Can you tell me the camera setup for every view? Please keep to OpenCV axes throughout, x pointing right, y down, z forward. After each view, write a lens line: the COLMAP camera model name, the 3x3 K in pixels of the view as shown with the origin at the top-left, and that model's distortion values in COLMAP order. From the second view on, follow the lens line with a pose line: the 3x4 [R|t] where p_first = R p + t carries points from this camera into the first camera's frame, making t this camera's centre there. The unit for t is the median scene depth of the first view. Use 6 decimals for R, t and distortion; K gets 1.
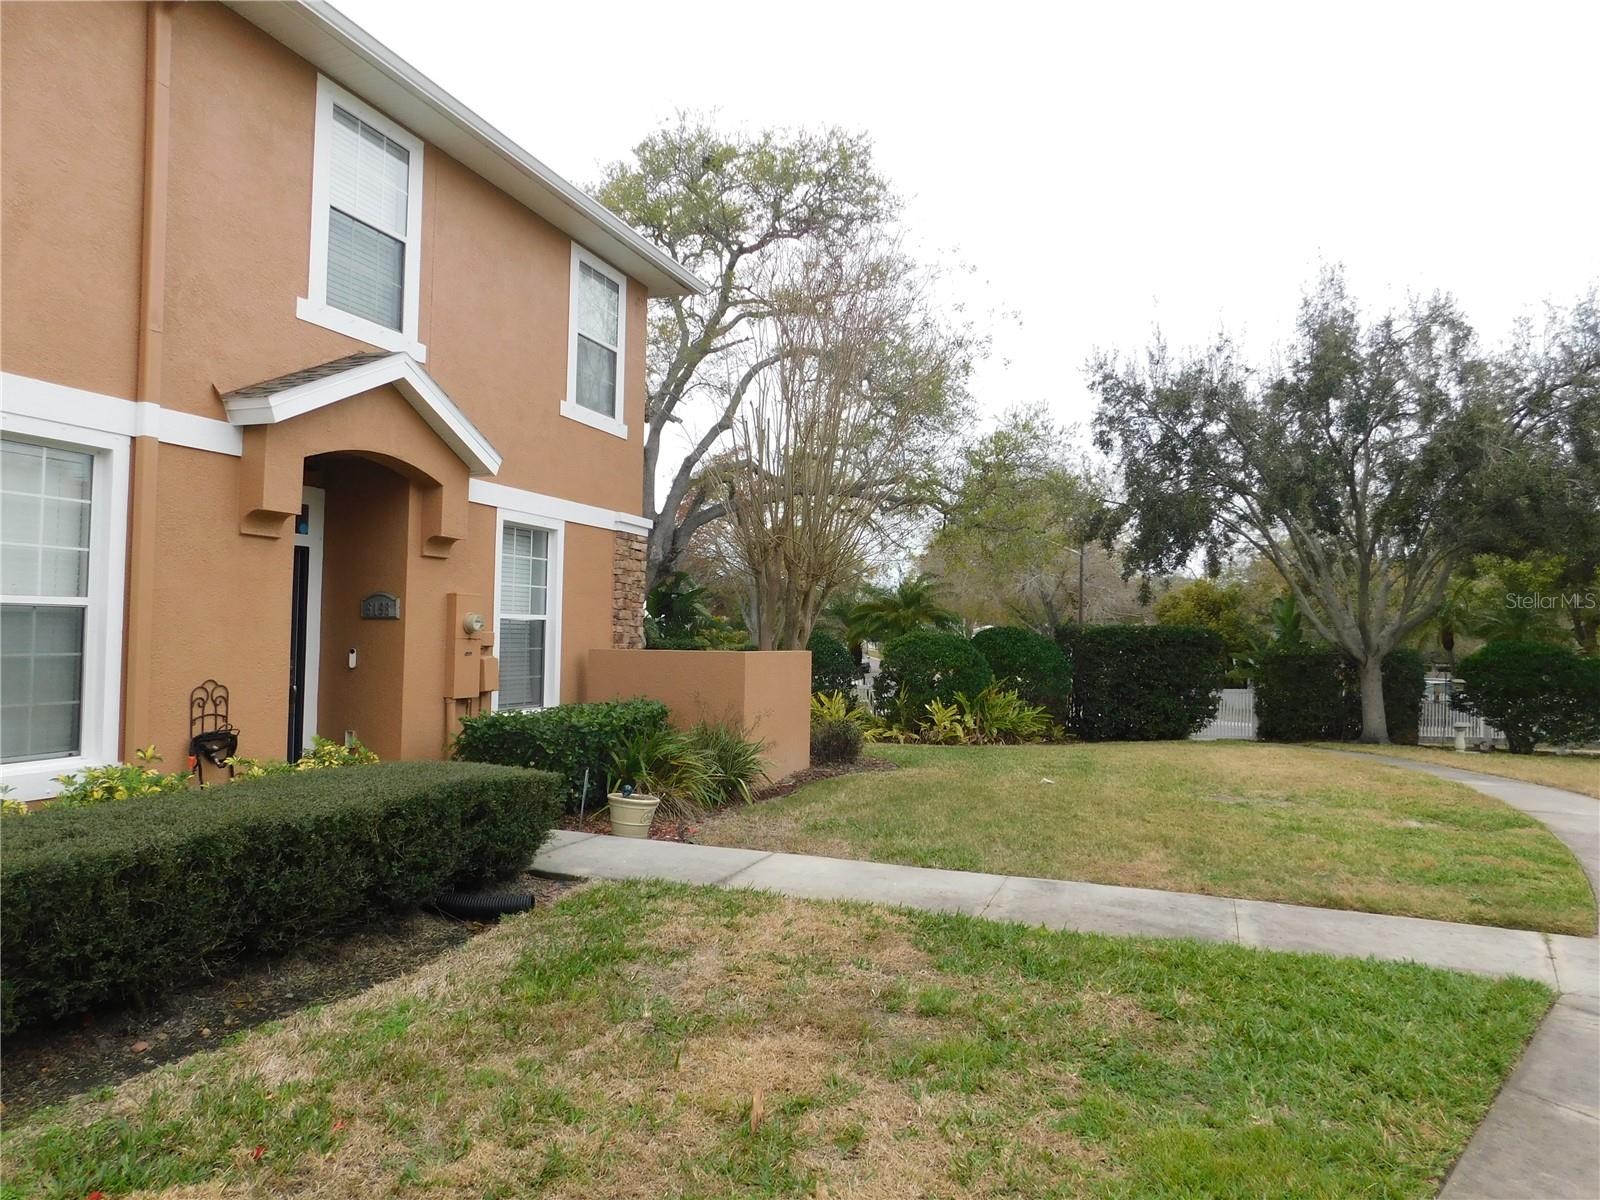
lens RADIAL K [[1057.9, 0, 795.4], [0, 1057.9, 586.5], [0, 0, 1]] dist [-0.075364, 0.063445]
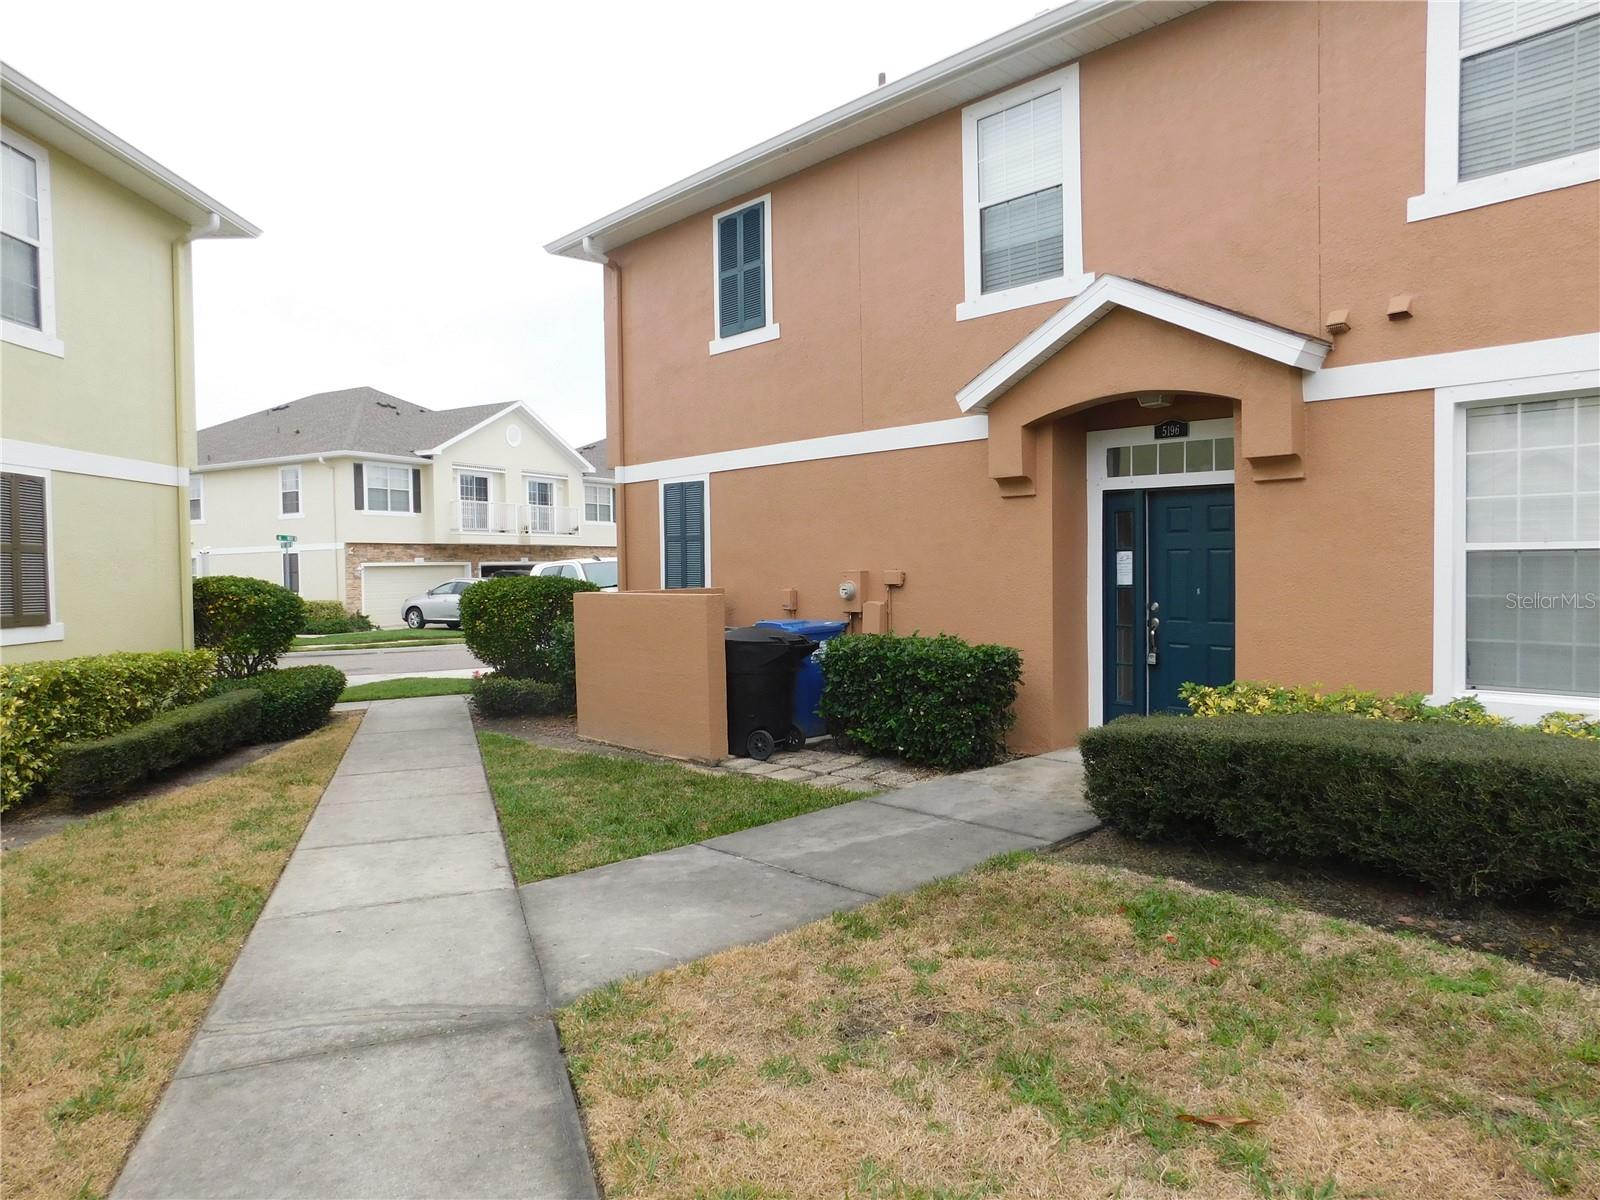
lens RADIAL K [[1057.9, 0, 795.4], [0, 1057.9, 586.5], [0, 0, 1]] dist [-0.075364, 0.063445]
pose [[-0.484346, 0.004159, -0.874867, 0.056301], [0.030119, 0.999475, -0.011923, 0.005419], [0.874358, -0.032124, -0.484217, 0.113065]]
